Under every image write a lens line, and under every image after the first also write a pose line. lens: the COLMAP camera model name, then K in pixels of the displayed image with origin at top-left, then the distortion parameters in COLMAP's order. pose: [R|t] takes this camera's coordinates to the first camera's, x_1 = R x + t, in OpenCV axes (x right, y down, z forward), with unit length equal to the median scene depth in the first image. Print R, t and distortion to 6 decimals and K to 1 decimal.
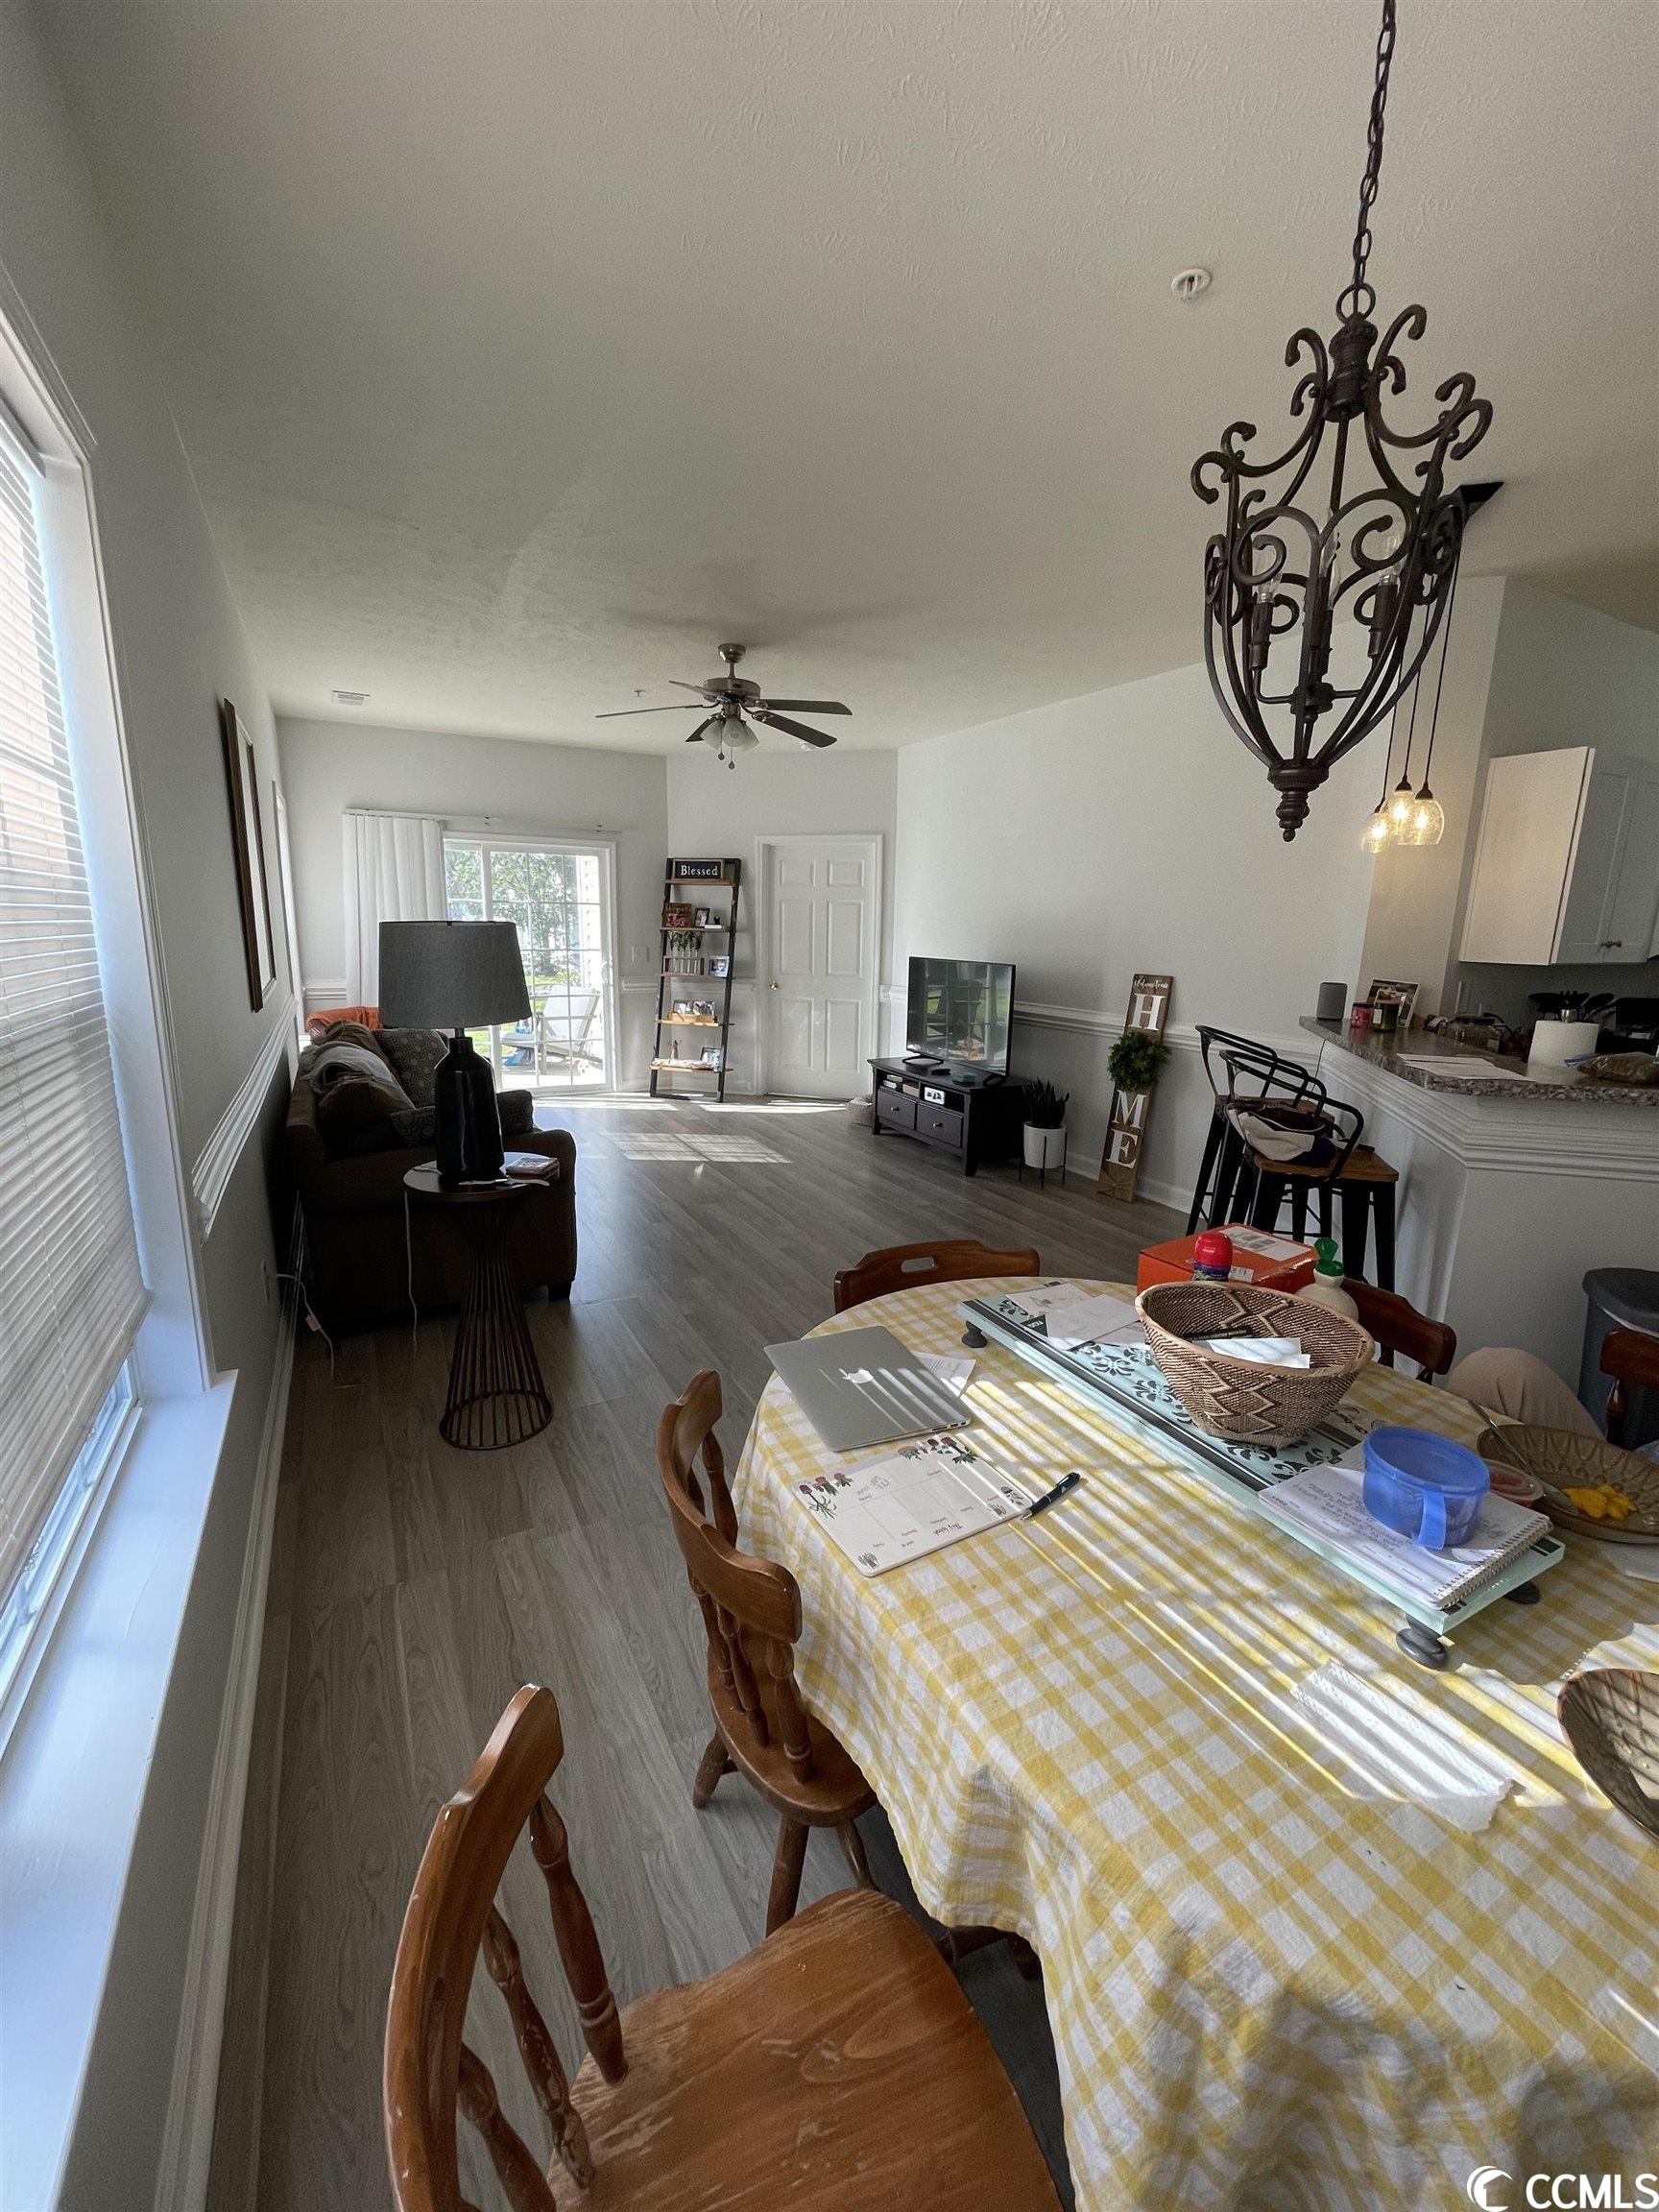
lens RADIAL K [[891.5, 0, 836.1], [0, 891.5, 1094.6], [0, 0, 1]] dist [-0.007102, -0.000238]
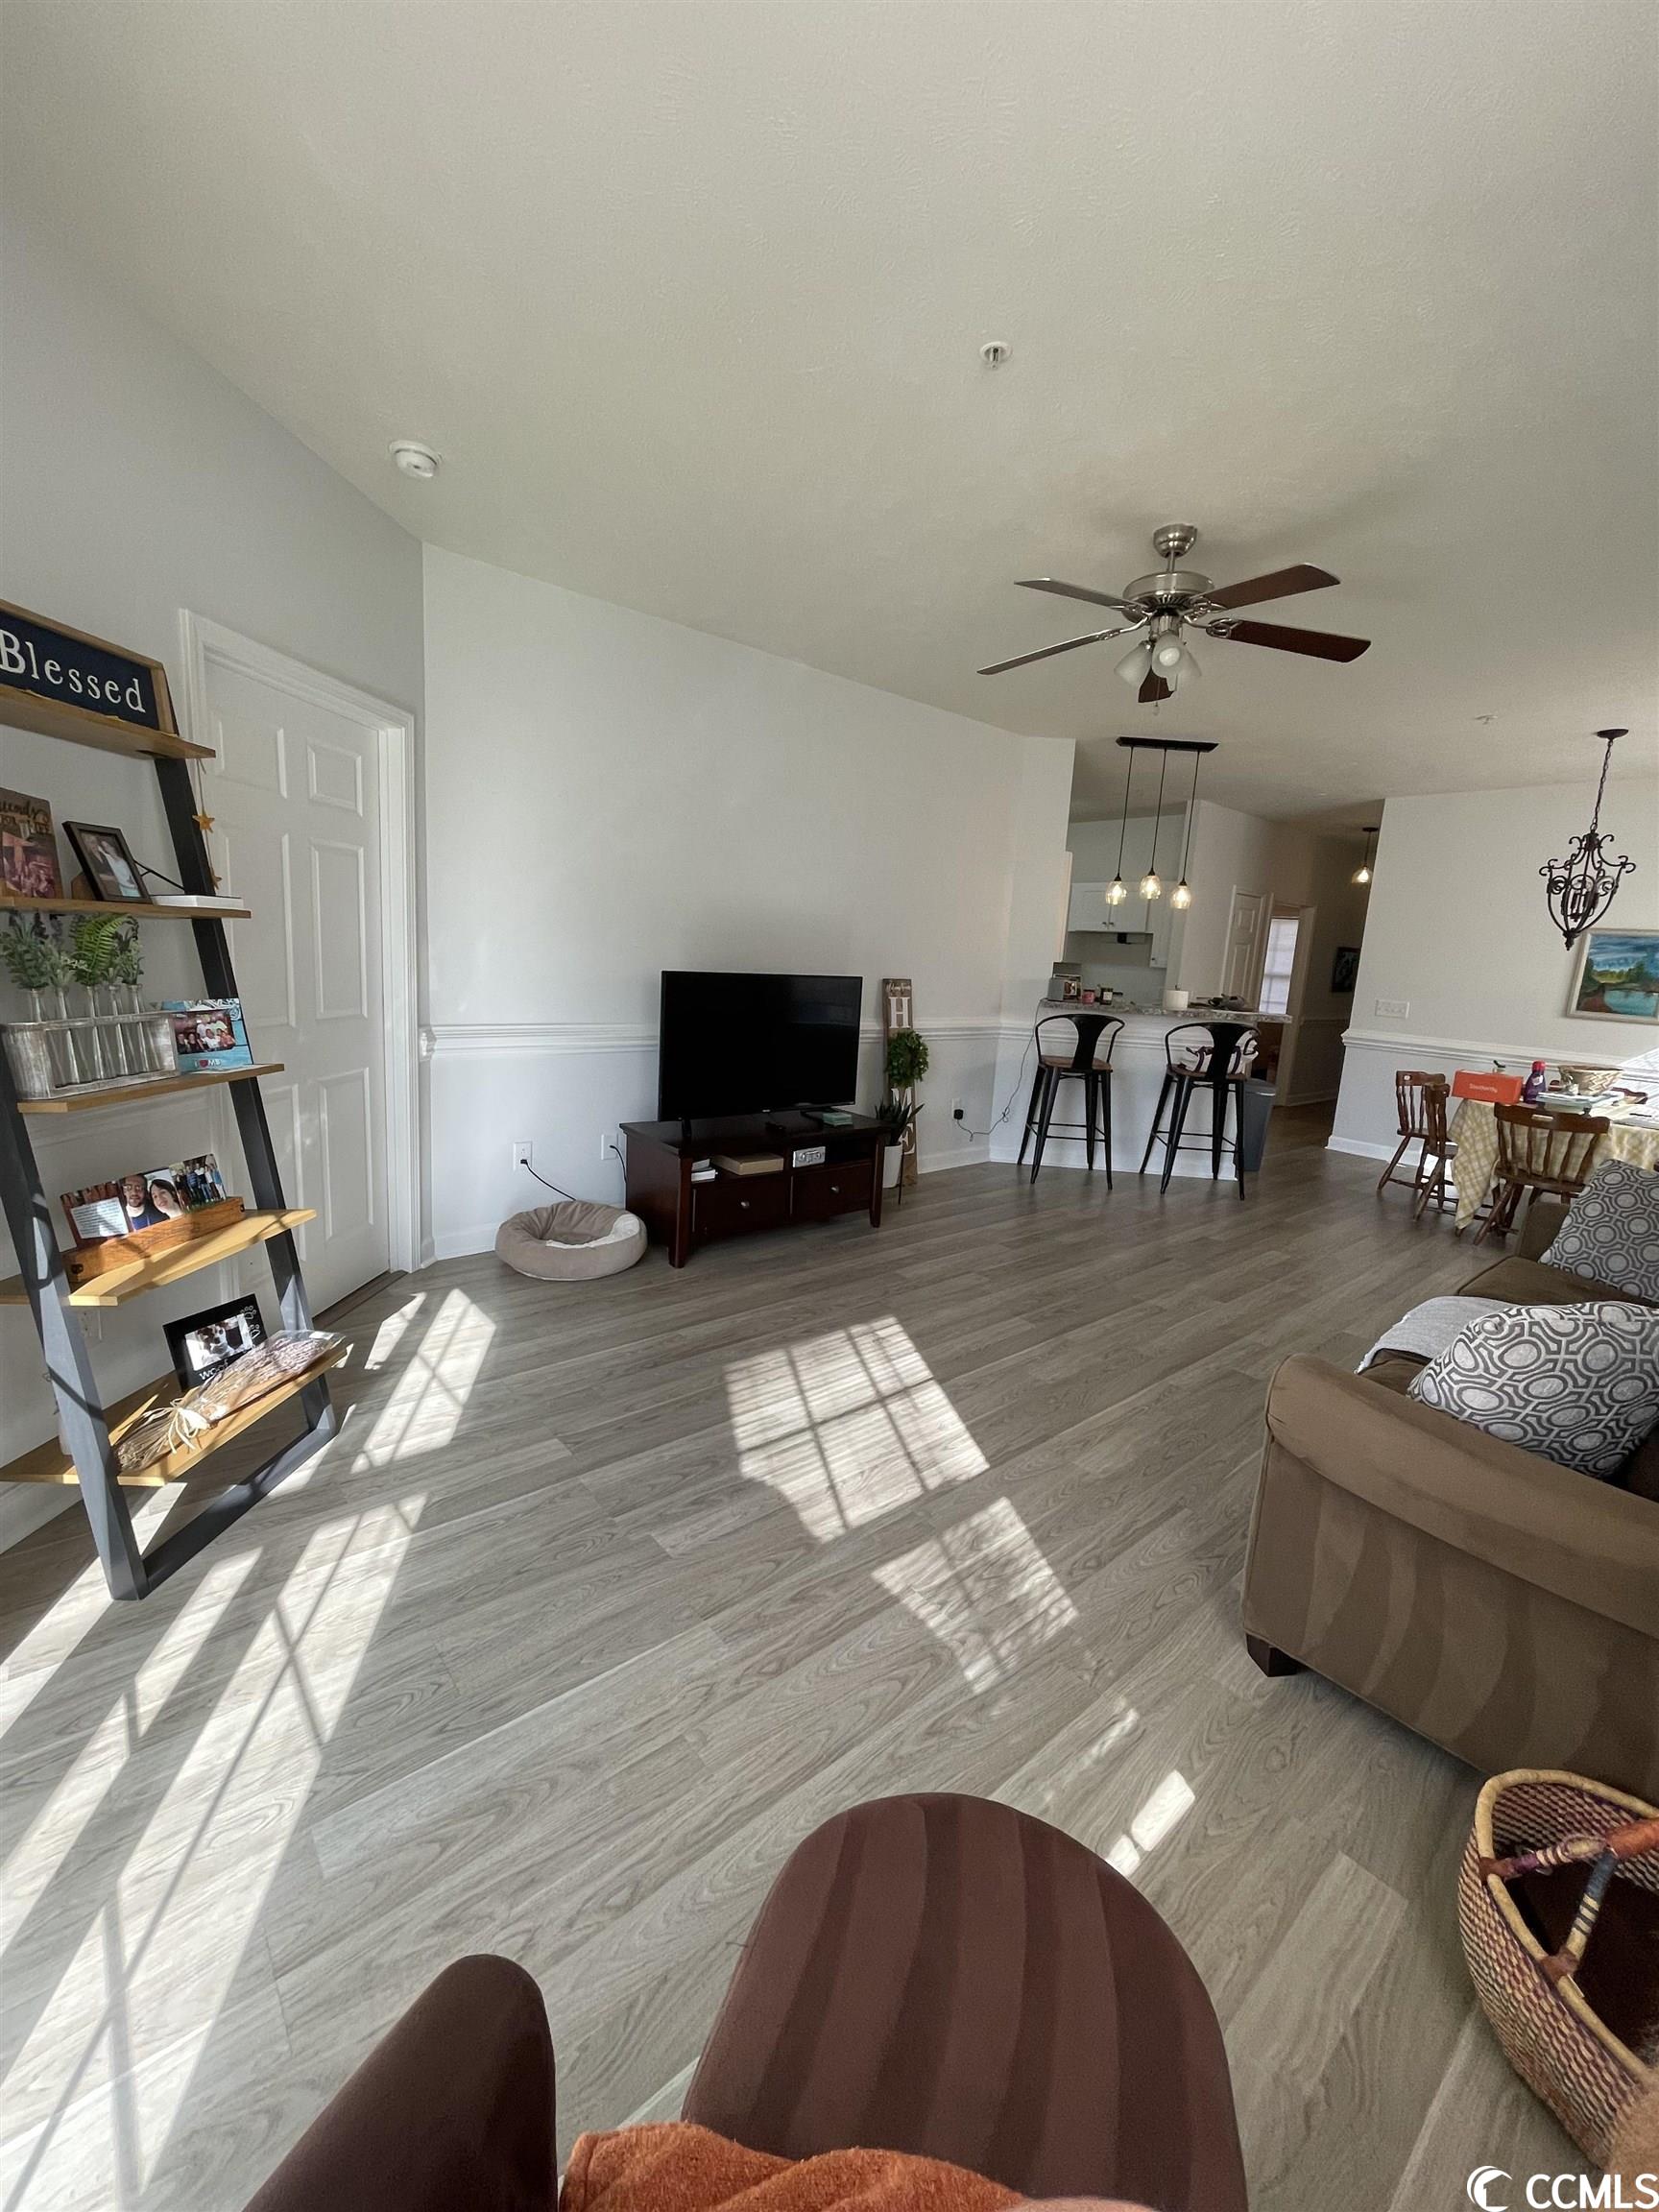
lens RADIAL K [[891.5, 0, 836.1], [0, 891.5, 1094.6], [0, 0, 1]] dist [-0.007102, -0.000238]
pose [[-0.213750, -0.191179, 0.957999, -0.606167], [0.127079, 0.966889, 0.221307, -0.214916], [-0.968588, 0.169046, -0.182377, 1.122392]]
